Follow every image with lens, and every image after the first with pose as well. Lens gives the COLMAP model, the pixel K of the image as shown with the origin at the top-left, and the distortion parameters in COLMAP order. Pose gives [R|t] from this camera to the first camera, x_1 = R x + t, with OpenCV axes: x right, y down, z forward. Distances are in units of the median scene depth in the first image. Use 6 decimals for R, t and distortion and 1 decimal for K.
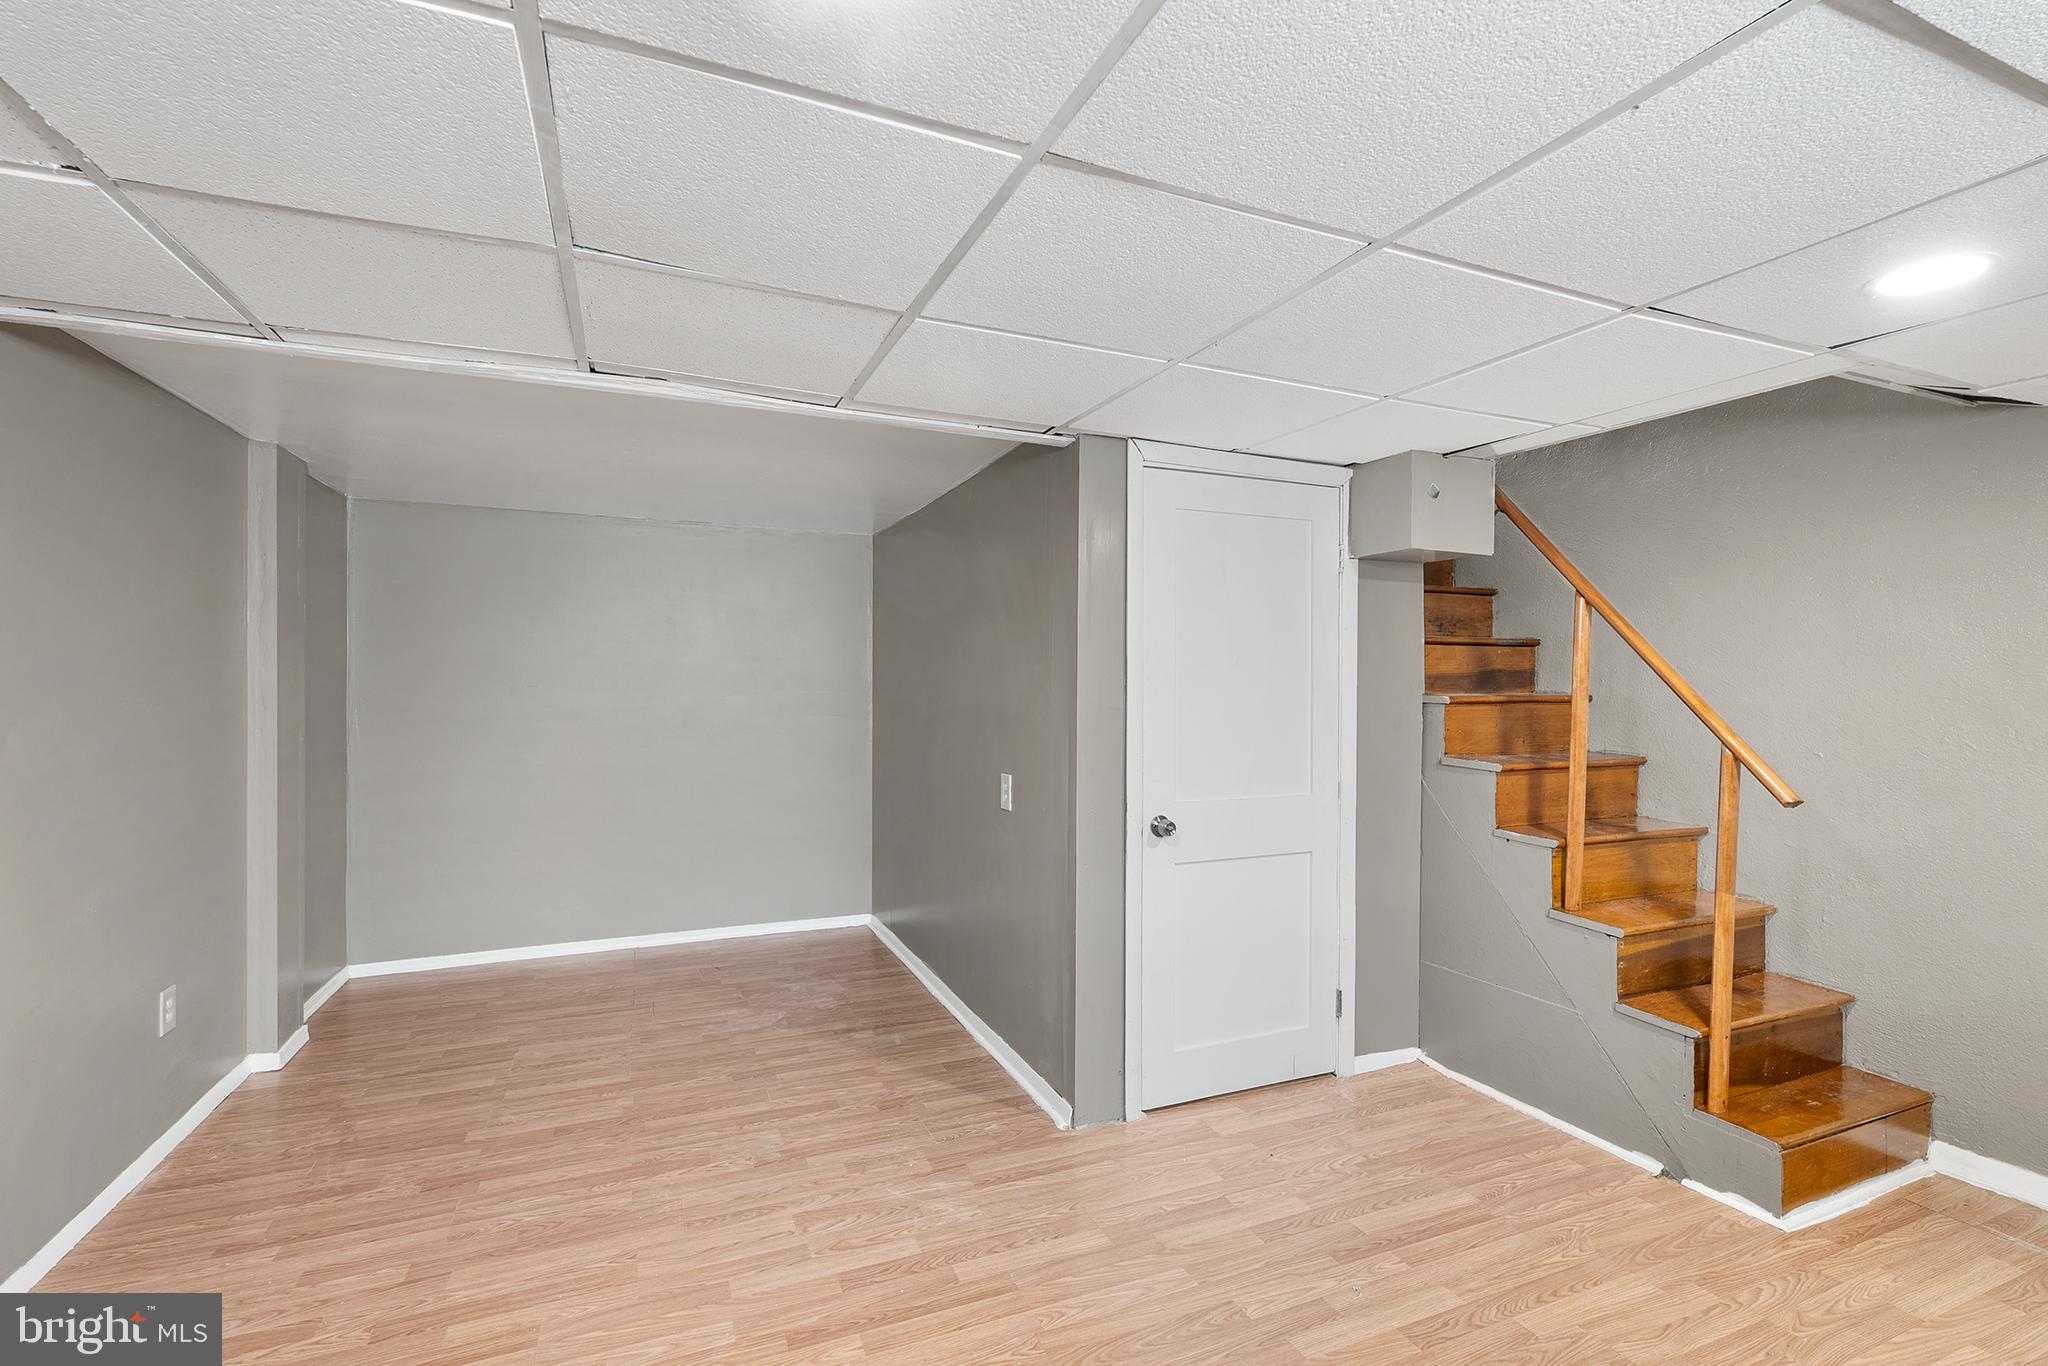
lens RADIAL K [[920.0, 0, 1014.0], [0, 920.0, 688.6], [0, 0, 1]] dist [-0.004769, 0.001036]
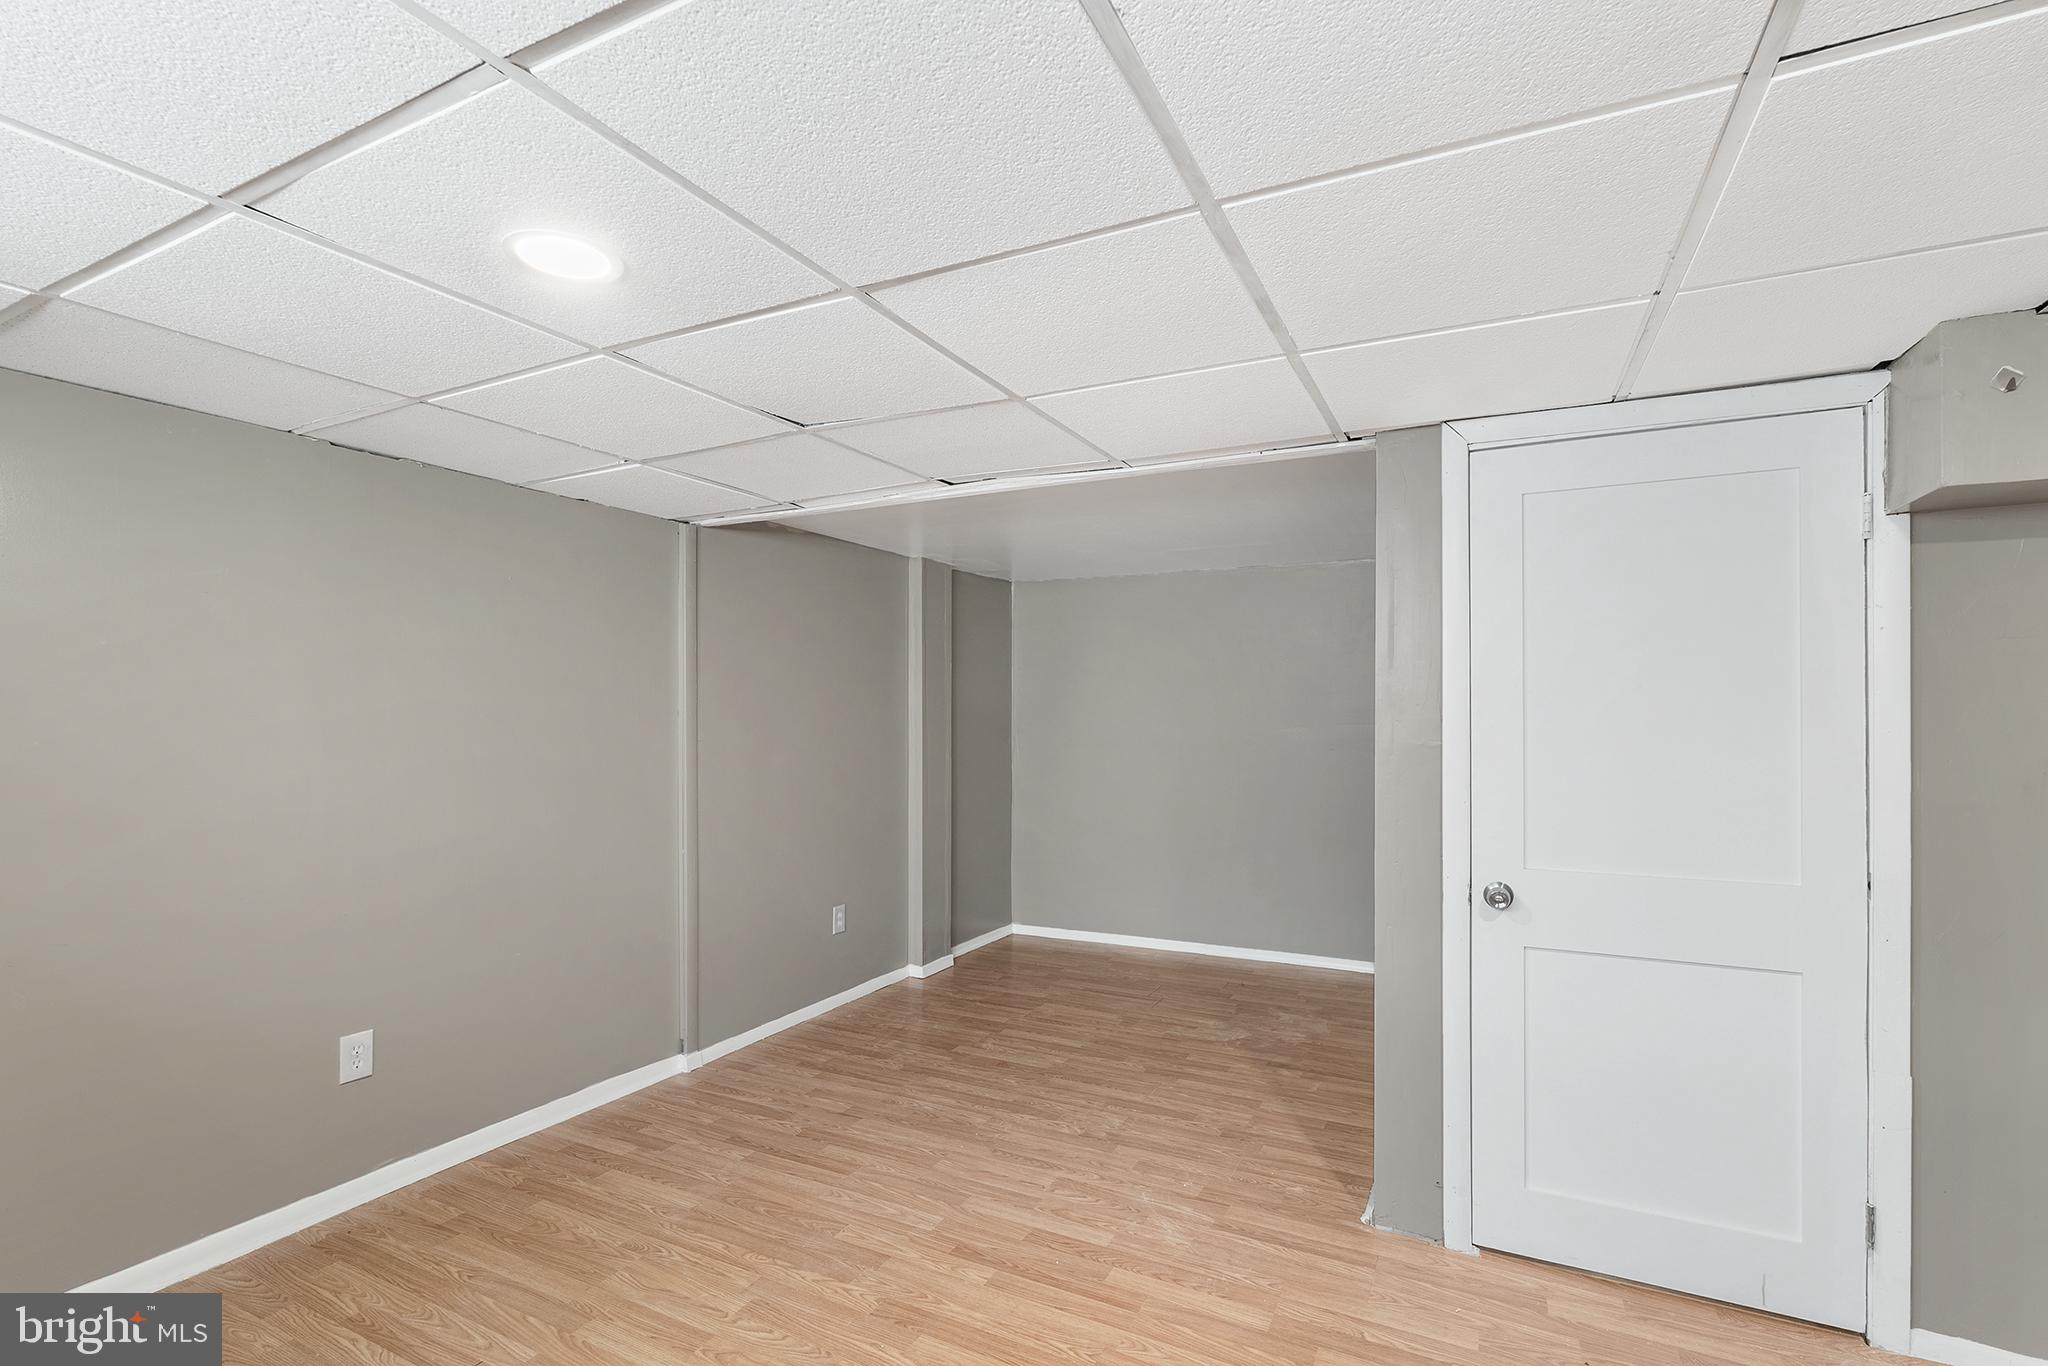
lens RADIAL K [[920.0, 0, 1022.8], [0, 920.0, 711.5], [0, 0, 1]] dist [-0.004769, 0.001036]
pose [[0.651400, -0.008141, -0.758691, 0.509713], [-0.001975, 0.999921, -0.012426, 0.000387], [0.758732, 0.009593, 0.651333, 0.170078]]
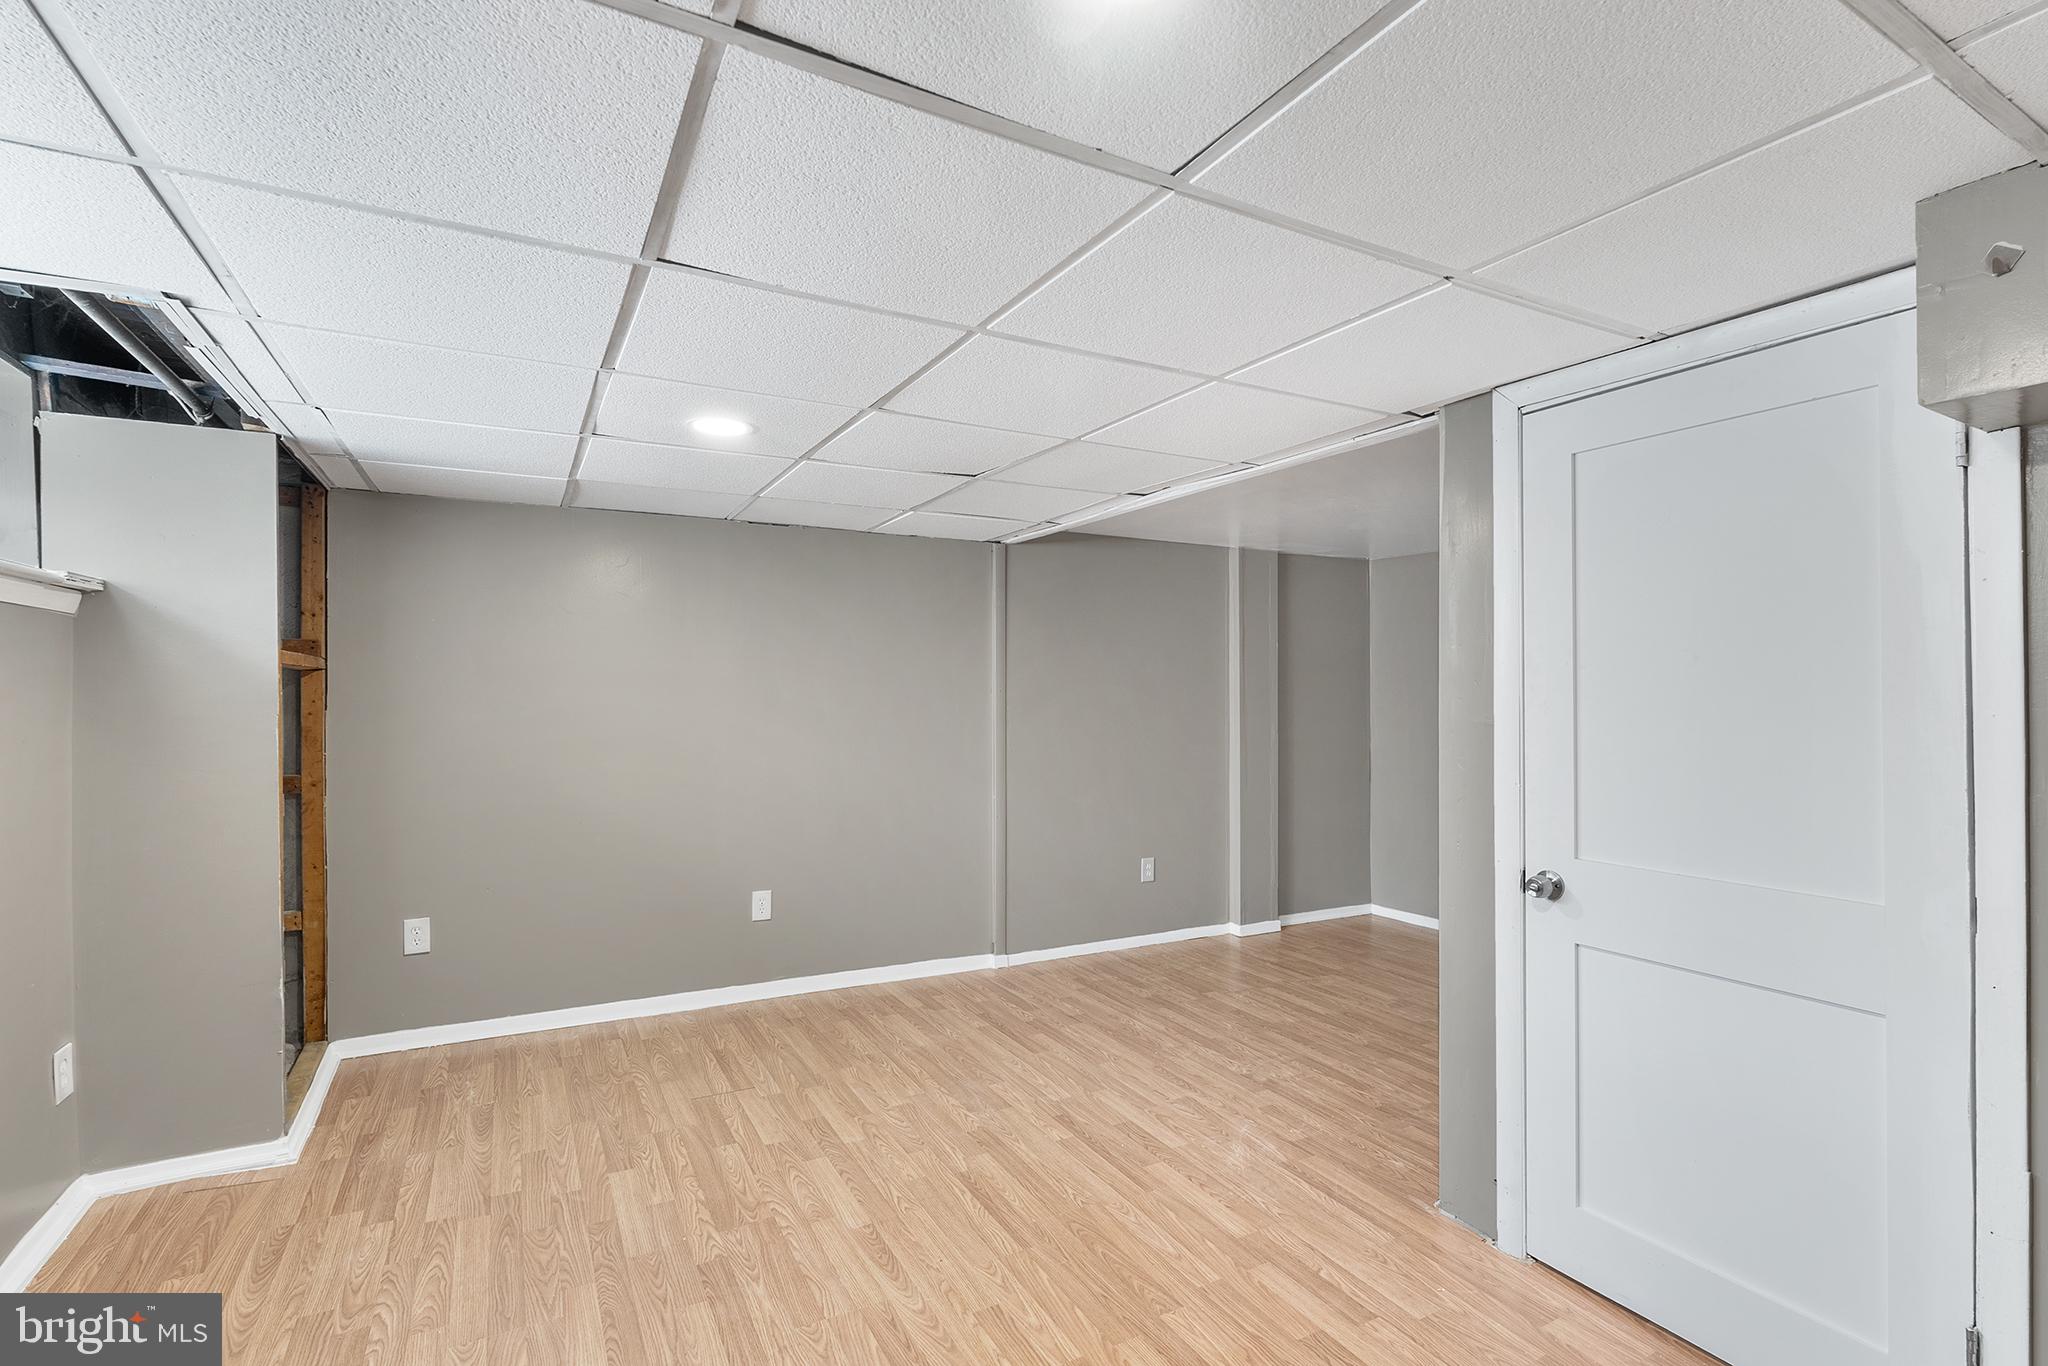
lens RADIAL K [[920.0, 0, 1024.9], [0, 920.0, 682.6], [0, 0, 1]] dist [-0.004769, 0.001036]
pose [[0.116523, -0.015825, -0.993062, 0.875846], [-0.009464, 0.999810, -0.017043, 0.002107], [0.993143, 0.011384, 0.116351, 0.502644]]
